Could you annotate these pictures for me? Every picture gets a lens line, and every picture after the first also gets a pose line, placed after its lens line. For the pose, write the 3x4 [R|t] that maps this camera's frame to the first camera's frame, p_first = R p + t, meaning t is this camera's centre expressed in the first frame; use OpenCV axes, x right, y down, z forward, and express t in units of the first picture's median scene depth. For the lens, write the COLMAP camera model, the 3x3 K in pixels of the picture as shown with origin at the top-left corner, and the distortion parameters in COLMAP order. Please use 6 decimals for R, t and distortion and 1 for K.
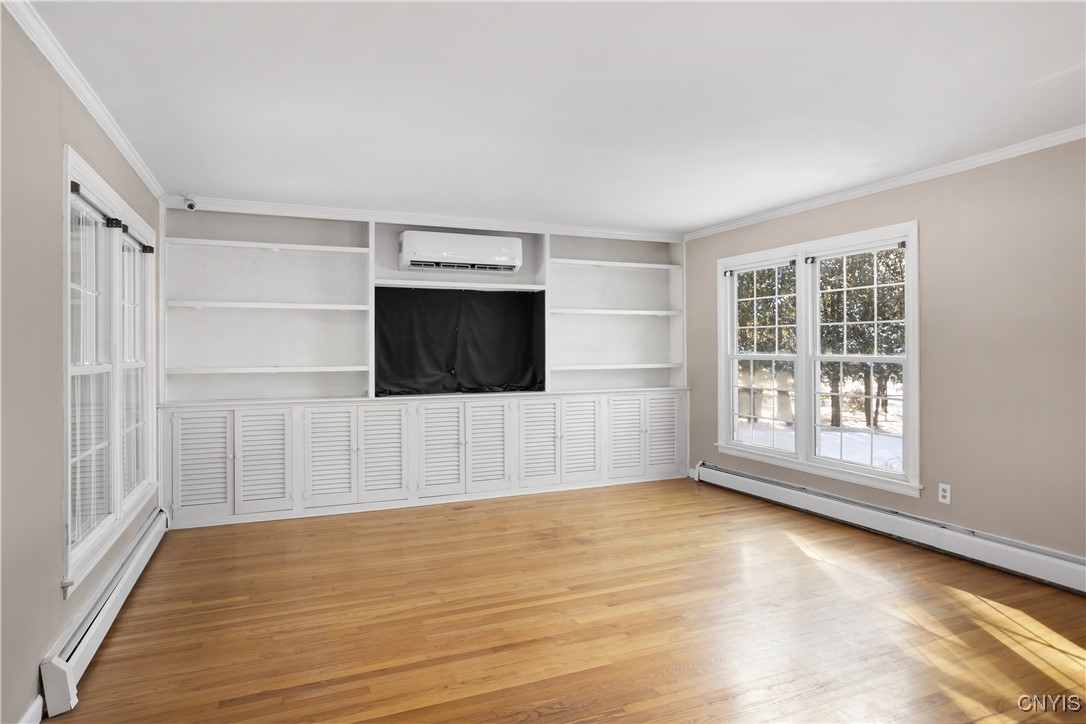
lens RADIAL K [[633.4, 0, 547.7], [0, 633.4, 354.1], [0, 0, 1]] dist [-0.006835, 0.000636]
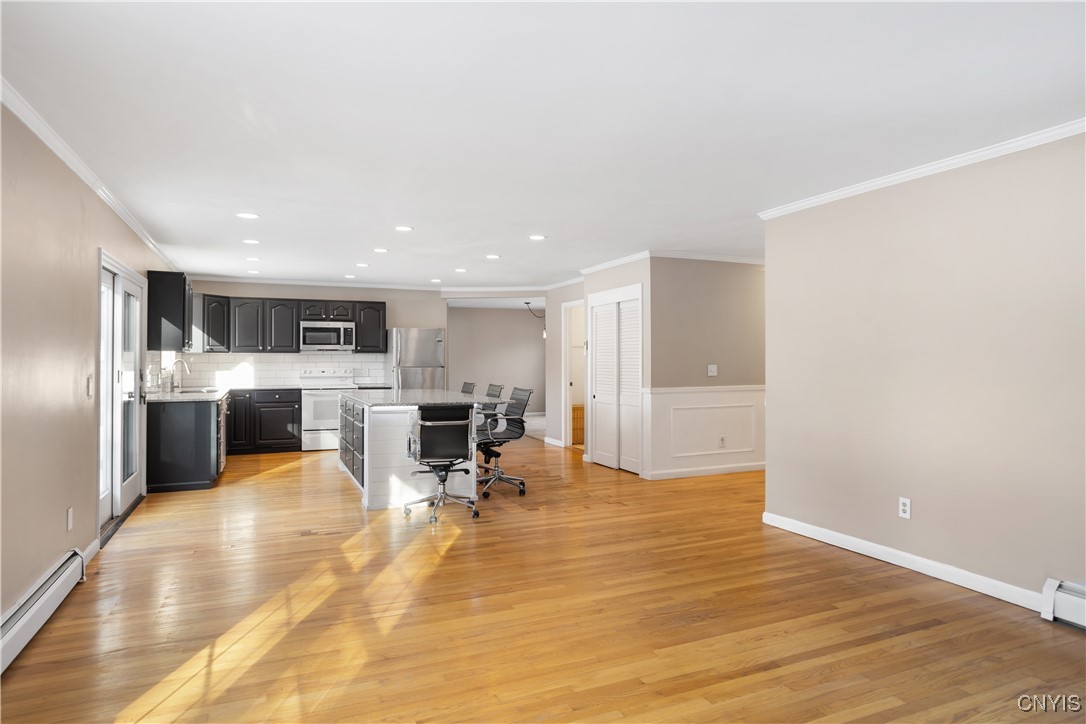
lens RADIAL K [[633.4, 0, 539.7], [0, 633.4, 356.0], [0, 0, 1]] dist [-0.006835, 0.000636]
pose [[-0.999934, 0.011348, -0.001656, 0.273424], [0.011342, 0.999929, 0.003780, -0.016821], [0.001699, 0.003761, -0.999991, 1.945764]]
